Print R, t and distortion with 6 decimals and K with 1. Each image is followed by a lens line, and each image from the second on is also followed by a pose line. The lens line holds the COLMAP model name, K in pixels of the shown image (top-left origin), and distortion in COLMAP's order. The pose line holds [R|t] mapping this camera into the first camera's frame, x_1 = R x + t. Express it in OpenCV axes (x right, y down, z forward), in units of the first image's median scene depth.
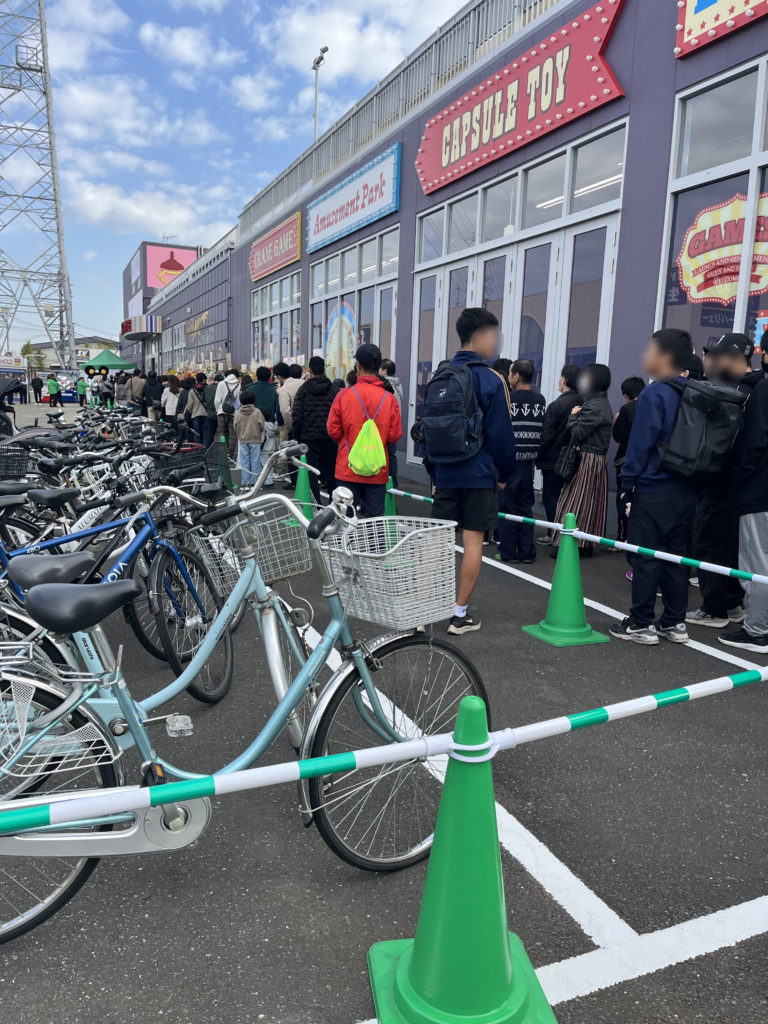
lens RADIAL K [[779.4, 0, 383.9], [0, 779.4, 513.3], [0, 0, 1]] dist [0.047210, -0.055214]
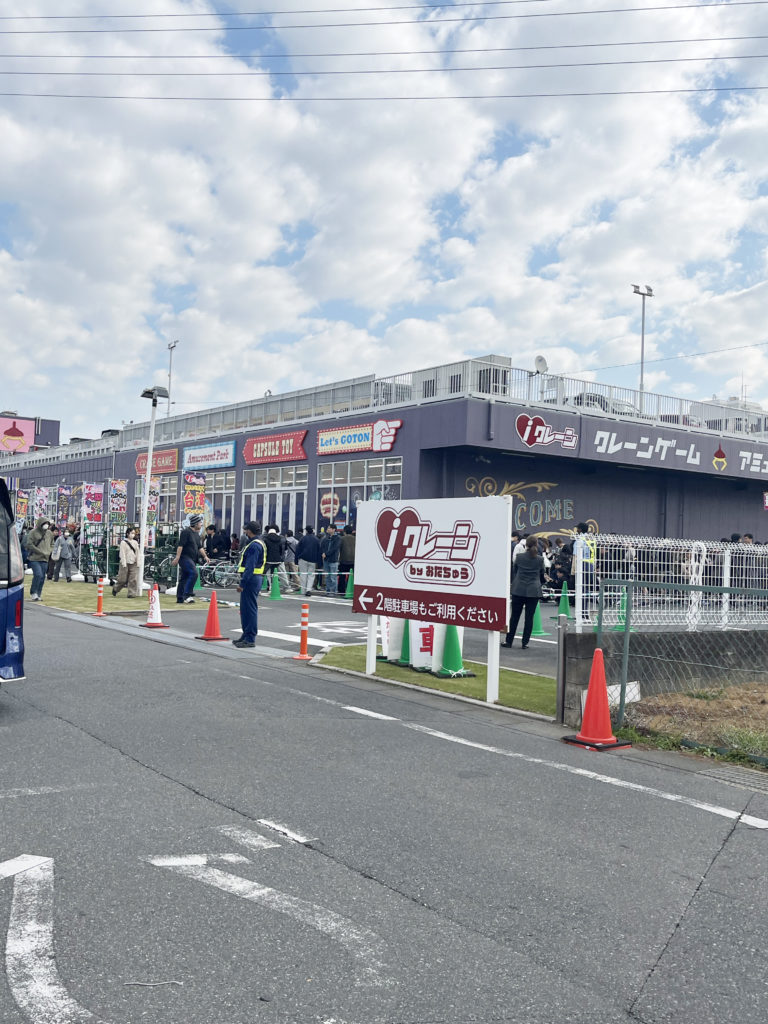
lens RADIAL K [[779.4, 0, 384.2], [0, 779.4, 512.2], [0, 0, 1]] dist [0.047210, -0.055214]
pose [[0.967215, 0.010682, 0.253735, -0.223783], [0.036344, 0.983009, -0.179923, 0.320574], [-0.251345, 0.183246, 0.950393, -2.138809]]
